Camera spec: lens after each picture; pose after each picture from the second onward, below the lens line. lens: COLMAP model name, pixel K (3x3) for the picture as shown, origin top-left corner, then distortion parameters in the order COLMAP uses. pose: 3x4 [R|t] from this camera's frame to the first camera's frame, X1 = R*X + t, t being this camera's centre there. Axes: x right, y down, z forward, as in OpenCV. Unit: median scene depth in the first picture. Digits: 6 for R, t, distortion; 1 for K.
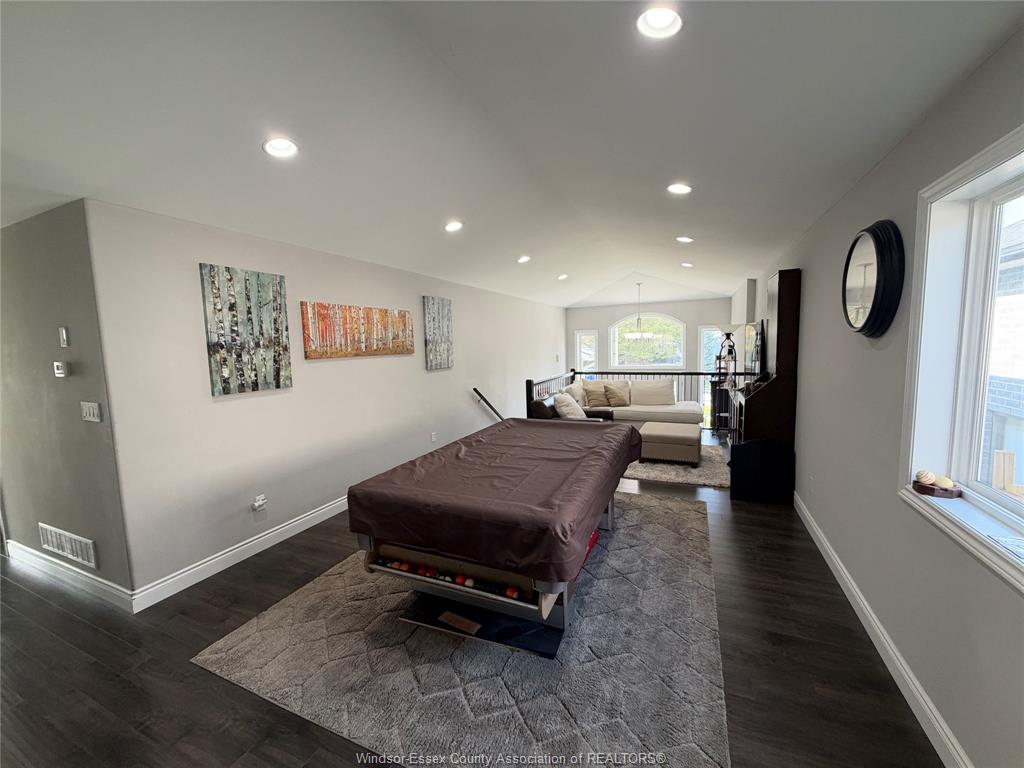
lens RADIAL K [[408.2, 0, 502.7], [0, 408.2, 386.0], [0, 0, 1]] dist [-0.002342, 0.000945]
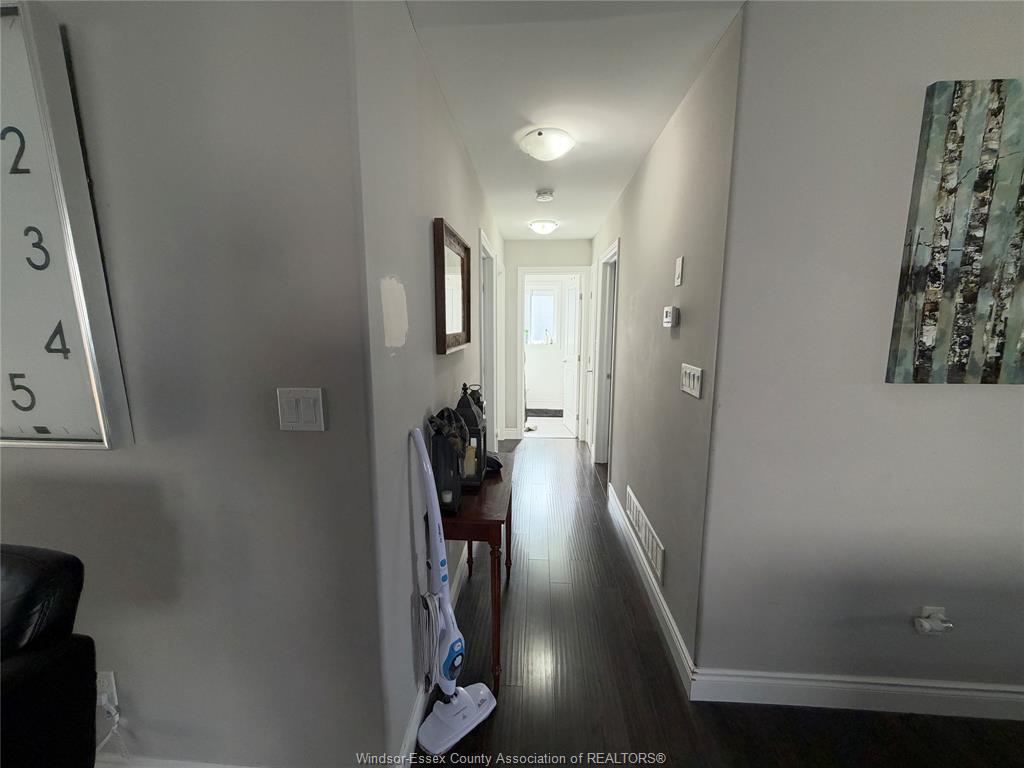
lens RADIAL K [[408.2, 0, 514.4], [0, 408.2, 383.4], [0, 0, 1]] dist [-0.002342, 0.000945]
pose [[0.365332, 0.165373, -0.916070, -0.422909], [-0.106503, 0.985057, 0.135353, 0.007408], [0.924765, 0.048116, 0.377486, 0.404497]]
